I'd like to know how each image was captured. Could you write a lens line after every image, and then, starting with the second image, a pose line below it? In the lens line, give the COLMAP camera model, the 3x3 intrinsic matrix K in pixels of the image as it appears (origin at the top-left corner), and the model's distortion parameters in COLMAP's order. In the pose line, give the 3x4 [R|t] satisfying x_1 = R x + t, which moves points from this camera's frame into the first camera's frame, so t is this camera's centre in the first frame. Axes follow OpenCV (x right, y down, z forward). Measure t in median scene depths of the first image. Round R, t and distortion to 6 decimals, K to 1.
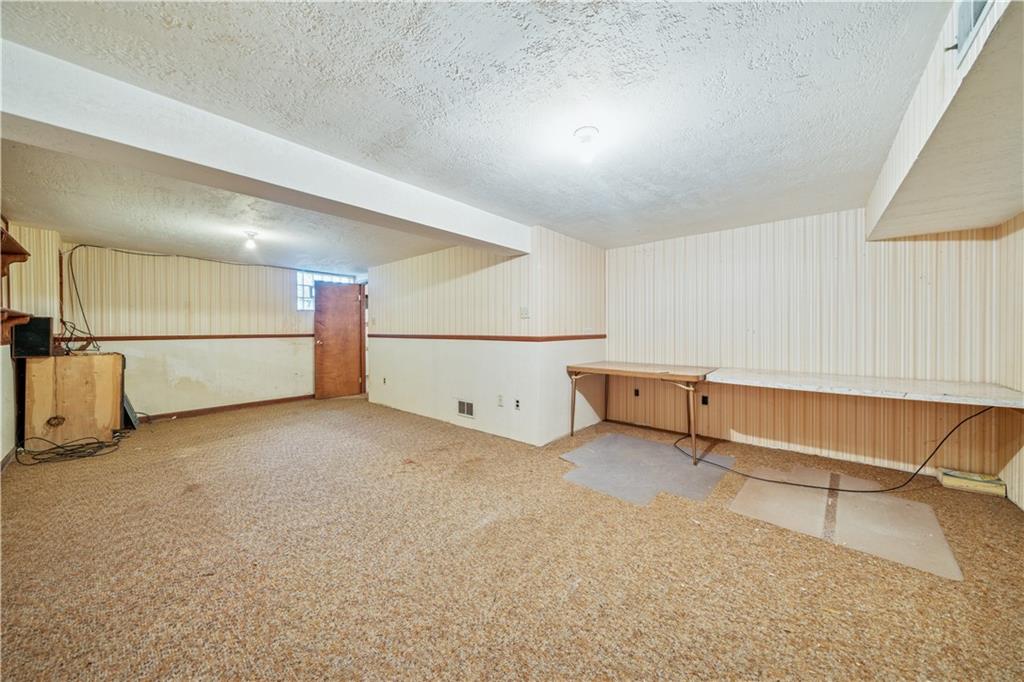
lens RADIAL K [[347.3, 0, 512.0], [0, 347.3, 341.0], [0, 0, 1]] dist [0.000204, -0.000074]
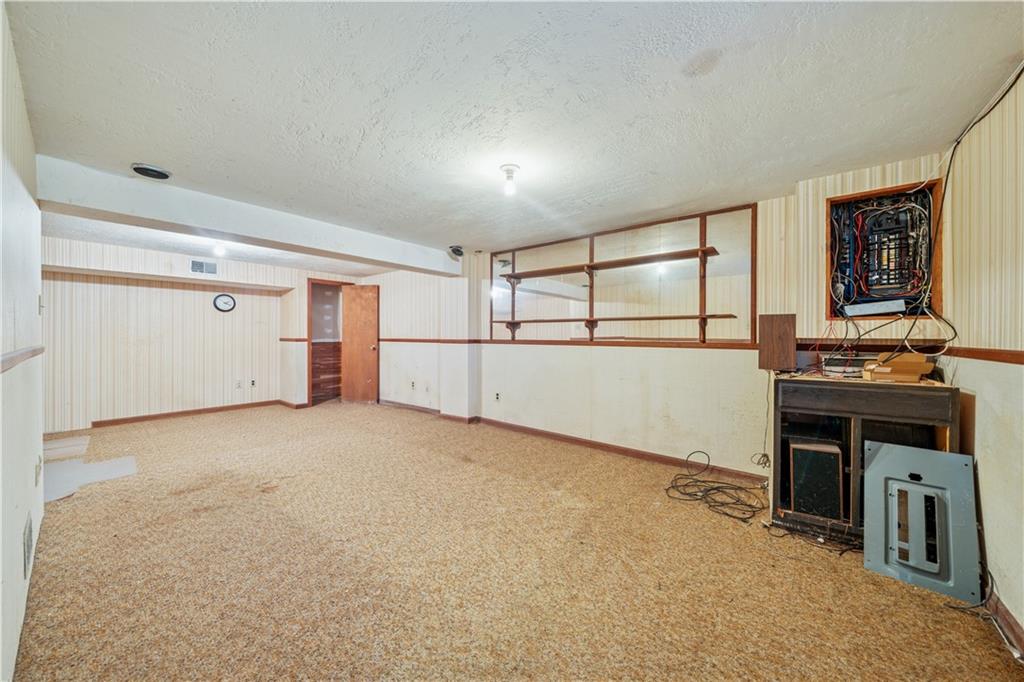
lens RADIAL K [[347.3, 0, 512.0], [0, 347.3, 341.0], [0, 0, 1]] dist [0.000204, -0.000074]
pose [[-0.999118, 0.006988, -0.041402, -0.900823], [0.004778, 0.998571, 0.053222, -0.059015], [0.041715, 0.052977, -0.997724, 1.943970]]
